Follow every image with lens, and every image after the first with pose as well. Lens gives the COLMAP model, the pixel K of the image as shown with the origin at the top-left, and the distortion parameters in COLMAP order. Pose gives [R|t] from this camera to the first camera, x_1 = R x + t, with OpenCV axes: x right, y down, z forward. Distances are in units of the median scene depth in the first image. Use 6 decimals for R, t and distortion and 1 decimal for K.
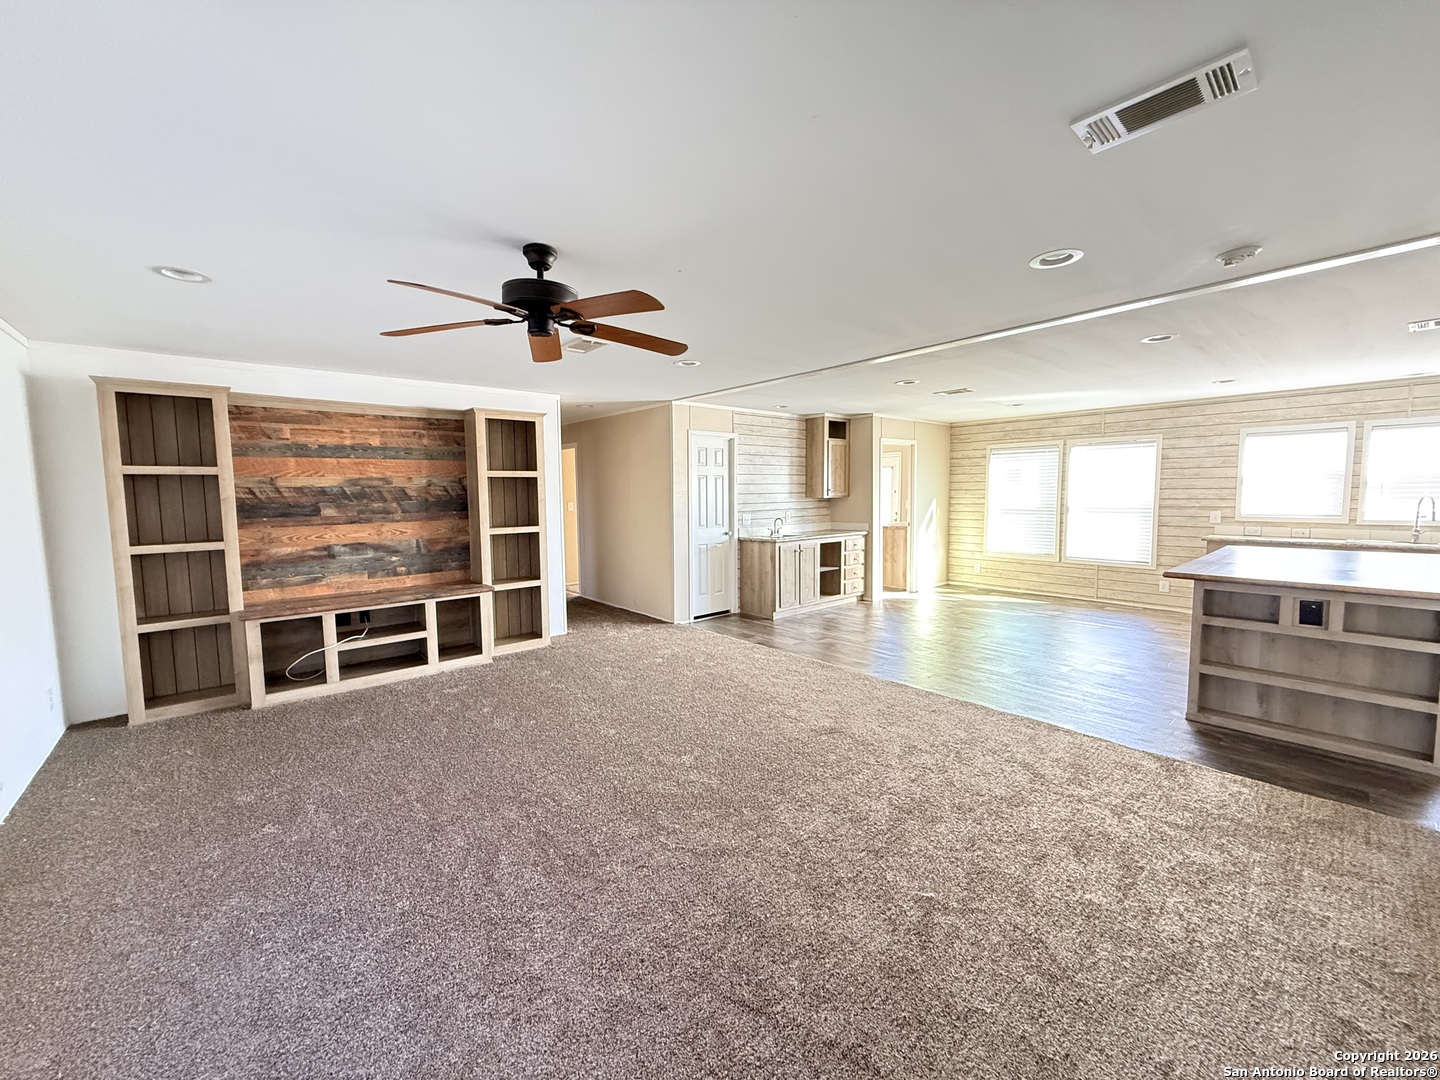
lens RADIAL K [[573.7, 0, 722.0], [0, 573.7, 538.9], [0, 0, 1]] dist [0.000502, 0.000693]
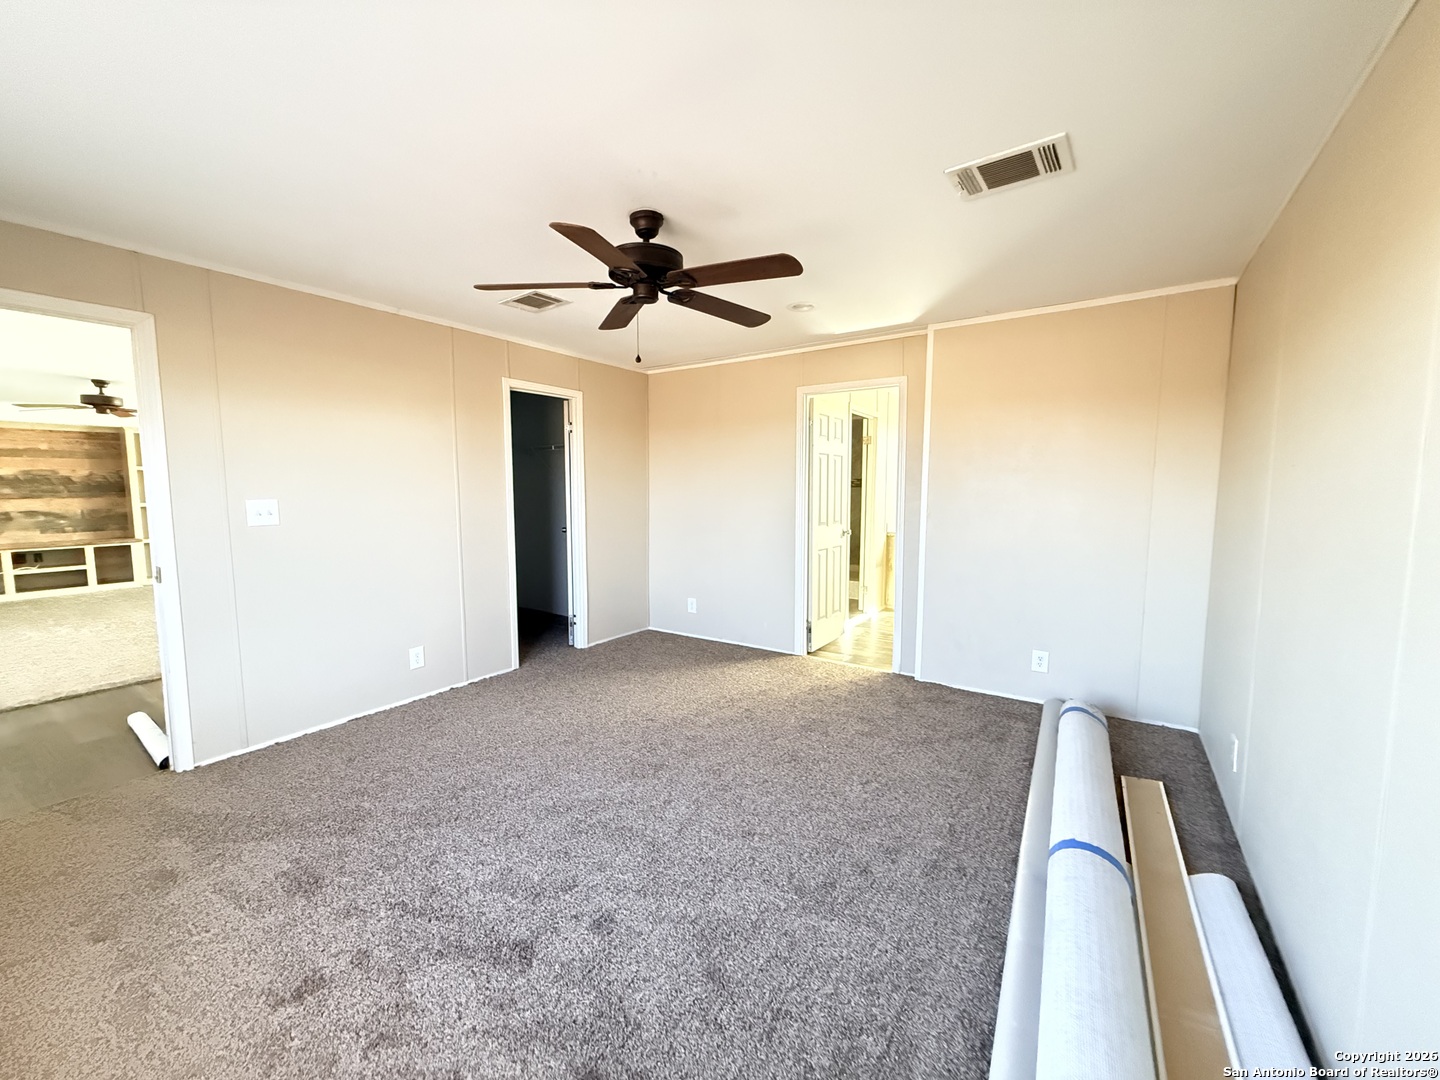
lens RADIAL K [[573.7, 0, 720.1], [0, 573.7, 537.7], [0, 0, 1]] dist [0.000502, 0.000693]
pose [[0.965840, -0.013064, 0.258809, 0.771614], [0.010499, 0.999881, 0.011293, 0.081232], [-0.258925, -0.008190, 0.965863, -0.999484]]
